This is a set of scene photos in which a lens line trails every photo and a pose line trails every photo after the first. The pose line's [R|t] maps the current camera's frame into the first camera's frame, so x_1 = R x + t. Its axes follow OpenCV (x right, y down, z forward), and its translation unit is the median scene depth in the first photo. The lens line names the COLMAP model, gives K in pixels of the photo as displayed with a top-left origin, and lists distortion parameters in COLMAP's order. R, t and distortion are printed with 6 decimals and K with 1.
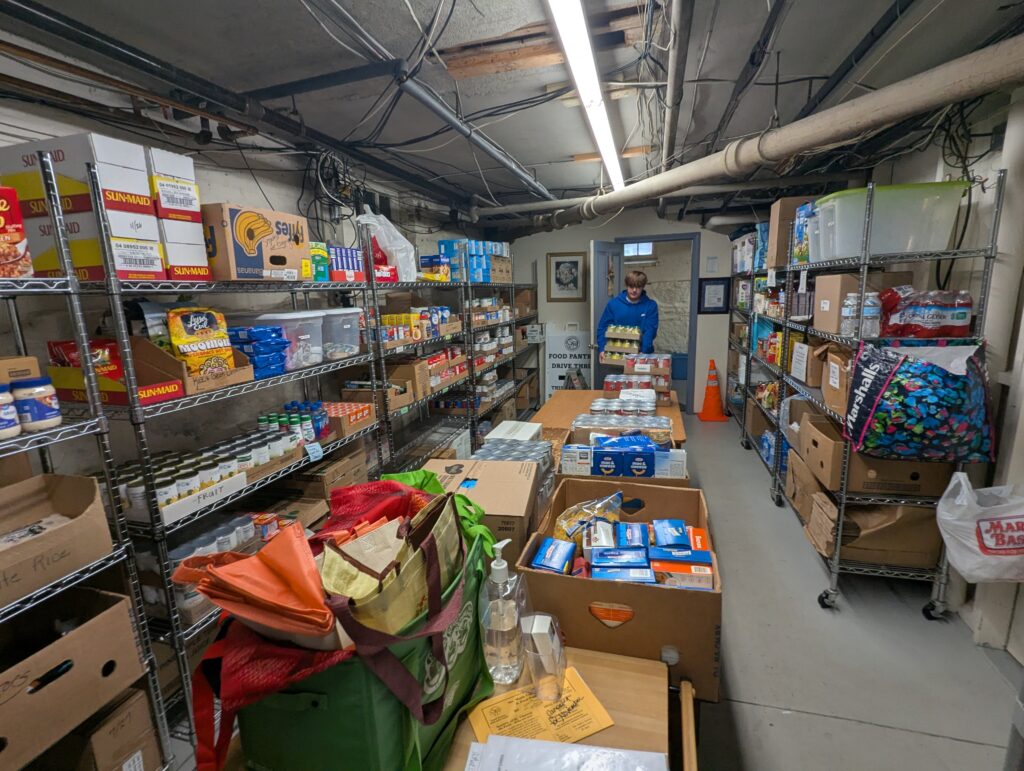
lens RADIAL K [[493.1, 0, 512.0], [0, 493.1, 385.5], [0, 0, 1]] dist [0.058845, -0.000148]
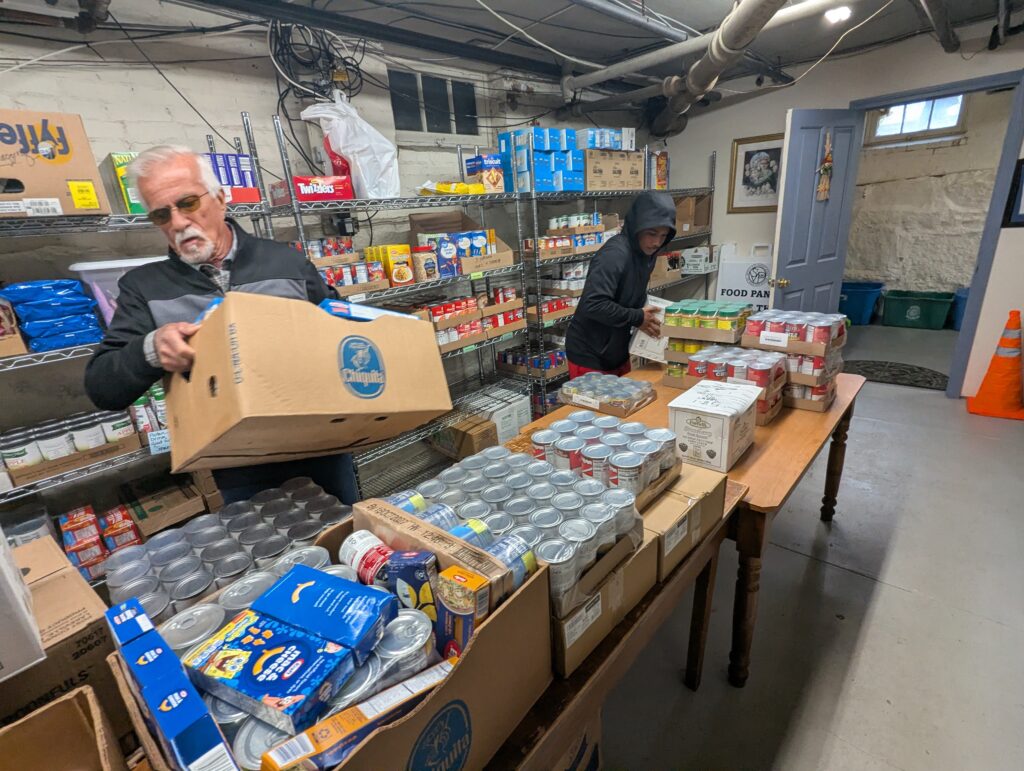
lens RADIAL K [[495.9, 0, 512.0], [0, 495.9, 385.5], [0, 0, 1]] dist [0.009803, -0.001190]
pose [[0.887485, 0.116926, -0.445757, 0.211026], [-0.043385, 0.984180, 0.171780, -0.054669], [0.458791, -0.133113, 0.878517, 0.304725]]
